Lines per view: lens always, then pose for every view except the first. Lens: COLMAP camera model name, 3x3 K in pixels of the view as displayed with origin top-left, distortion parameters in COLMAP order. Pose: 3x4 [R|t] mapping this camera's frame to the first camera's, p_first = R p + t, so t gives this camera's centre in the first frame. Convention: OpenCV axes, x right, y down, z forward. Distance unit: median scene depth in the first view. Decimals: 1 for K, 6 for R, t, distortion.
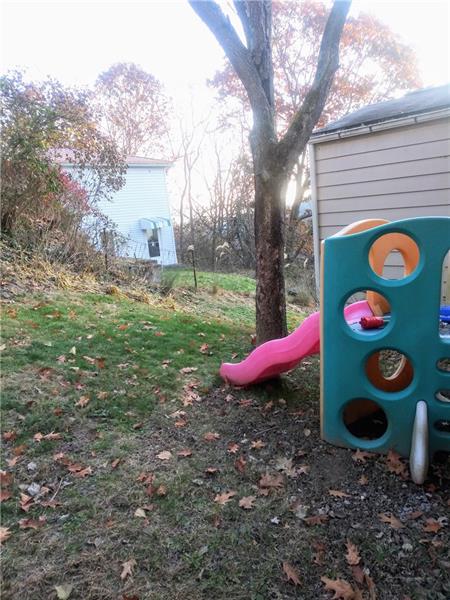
lens RADIAL K [[449.8, 0, 224.8], [0, 449.8, 301.1], [0, 0, 1]] dist [-0.011805, -0.004148]
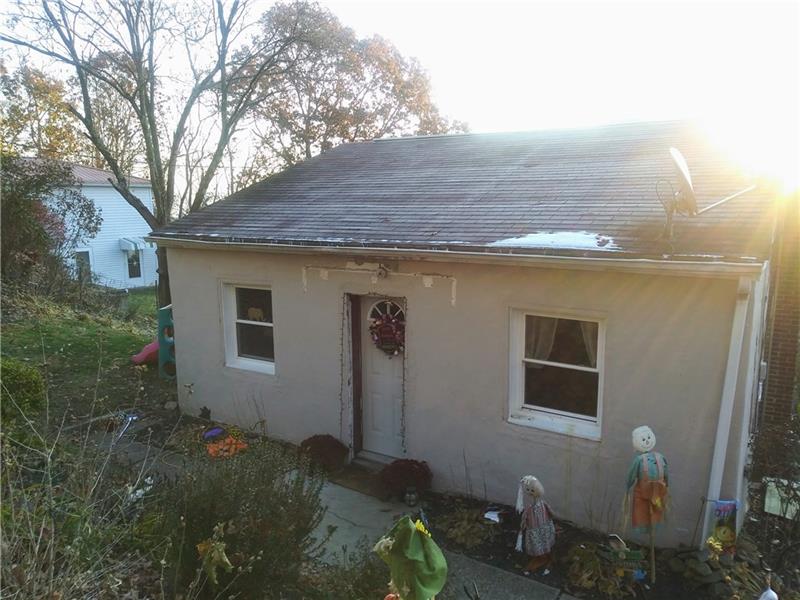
lens RADIAL K [[599.8, 0, 400.9], [0, 599.8, 298.0], [0, 0, 1]] dist [-0.011805, -0.004148]
pose [[0.971319, 0.039208, 0.234527, 0.260939], [-0.028674, 0.998428, -0.048160, -0.021283], [-0.236047, 0.040054, 0.970916, -1.011663]]
